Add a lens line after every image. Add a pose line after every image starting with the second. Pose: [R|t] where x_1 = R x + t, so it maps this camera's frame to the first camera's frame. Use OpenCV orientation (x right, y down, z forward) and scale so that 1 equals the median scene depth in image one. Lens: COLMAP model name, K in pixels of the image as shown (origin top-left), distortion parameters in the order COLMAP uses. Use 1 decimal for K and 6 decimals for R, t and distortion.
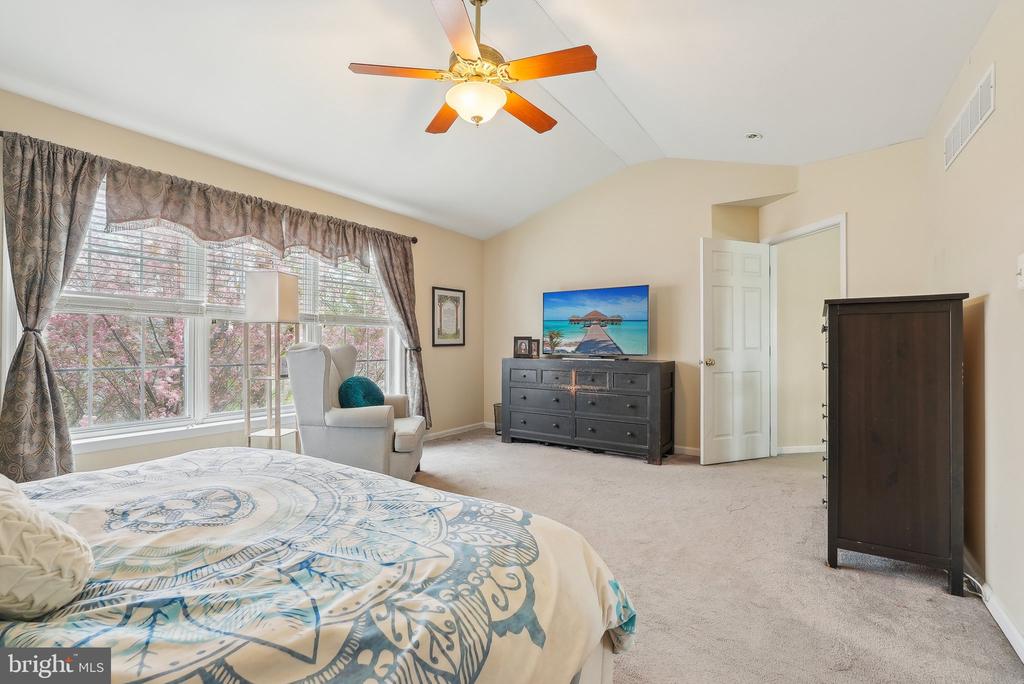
lens RADIAL K [[456.2, 0, 512.8], [0, 456.2, 340.1], [0, 0, 1]] dist [-0.002646, 0.001695]
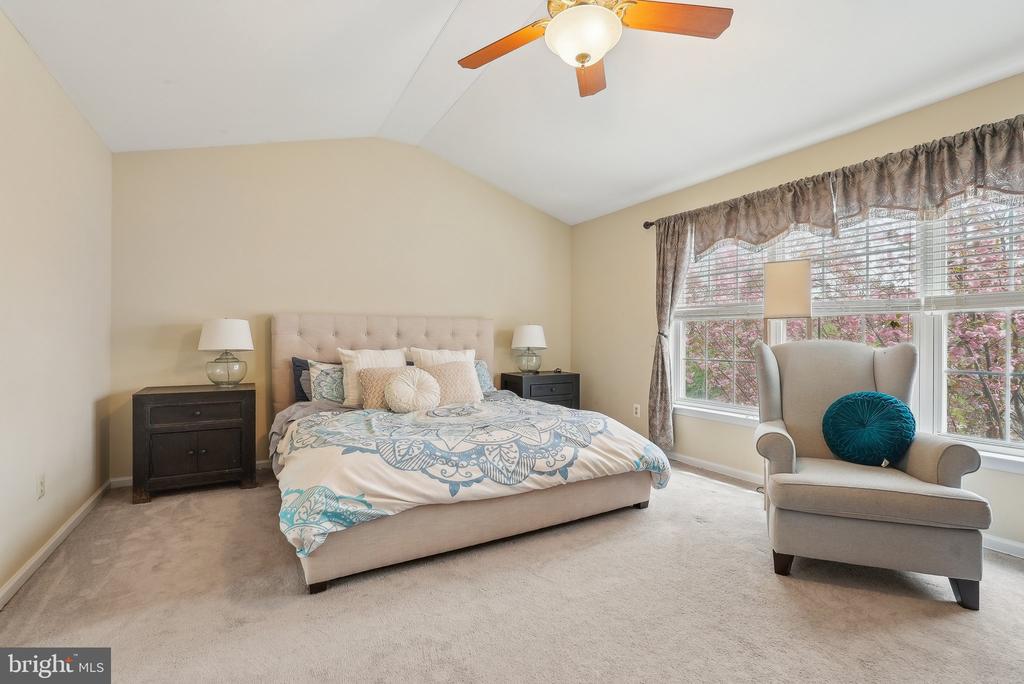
lens RADIAL K [[456.2, 0, 512.9], [0, 456.2, 343.2], [0, 0, 1]] dist [-0.002646, 0.001695]
pose [[-0.437061, -0.001869, -0.899430, 0.526095], [-0.003040, 0.999995, -0.000600, 0.012884], [0.899427, 0.002472, -0.437065, 0.942150]]
